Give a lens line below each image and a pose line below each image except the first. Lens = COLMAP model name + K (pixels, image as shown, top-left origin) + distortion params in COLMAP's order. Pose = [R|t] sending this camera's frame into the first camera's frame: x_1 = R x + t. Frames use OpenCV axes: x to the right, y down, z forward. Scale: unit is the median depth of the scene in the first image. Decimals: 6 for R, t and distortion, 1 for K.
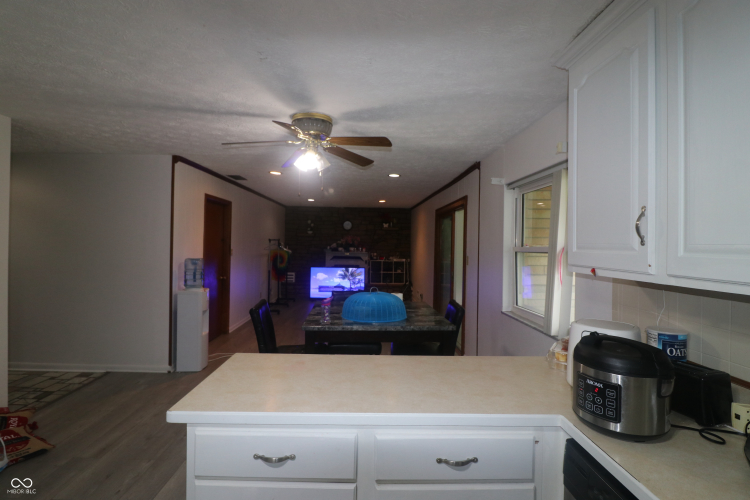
lens RADIAL K [[382.3, 0, 376.6], [0, 382.3, 244.6], [0, 0, 1]] dist [0.001823, -0.000182]
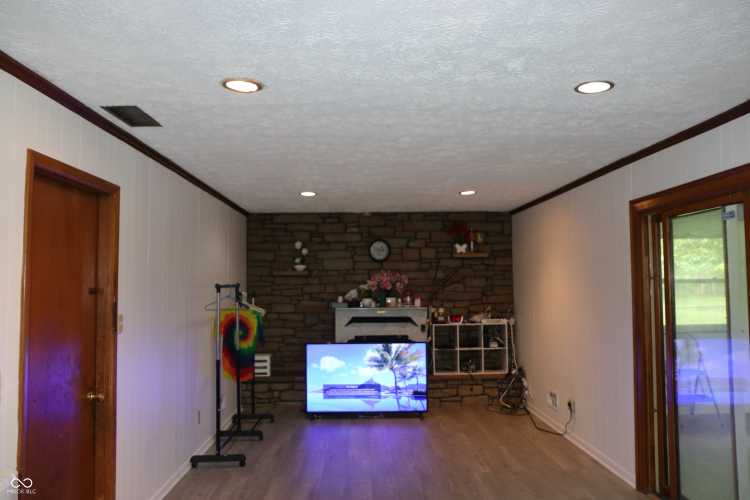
lens RADIAL K [[594.1, 0, 381.2], [0, 594.1, 251.9], [0, 0, 1]] dist [-0.106015, 0.106450]
pose [[0.999497, -0.027249, 0.016218, -0.087418], [0.028174, 0.997811, -0.059832, -0.005197], [-0.014552, 0.060259, 0.998077, 0.279444]]
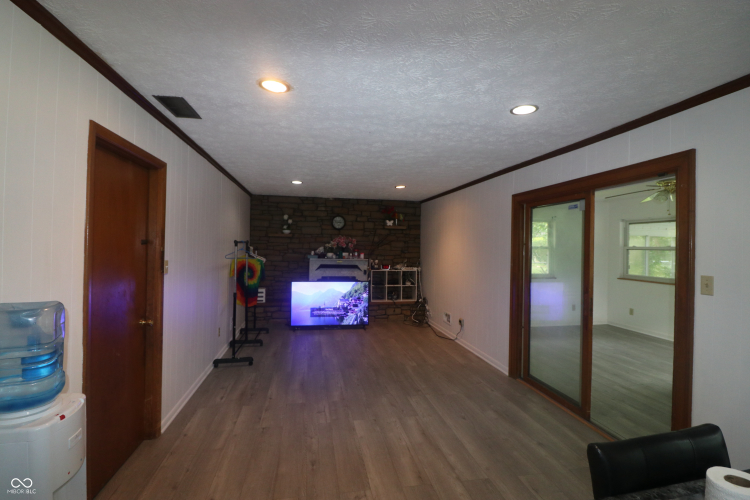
lens RADIAL K [[349.4, 0, 370.9], [0, 349.4, 244.7], [0, 0, 1]] dist [-0.005058, -0.004056]
pose [[0.987444, -0.001618, 0.157964, -0.123072], [0.002682, 0.999975, -0.006523, -0.003261], [-0.157949, 0.006864, 0.987423, 0.334360]]
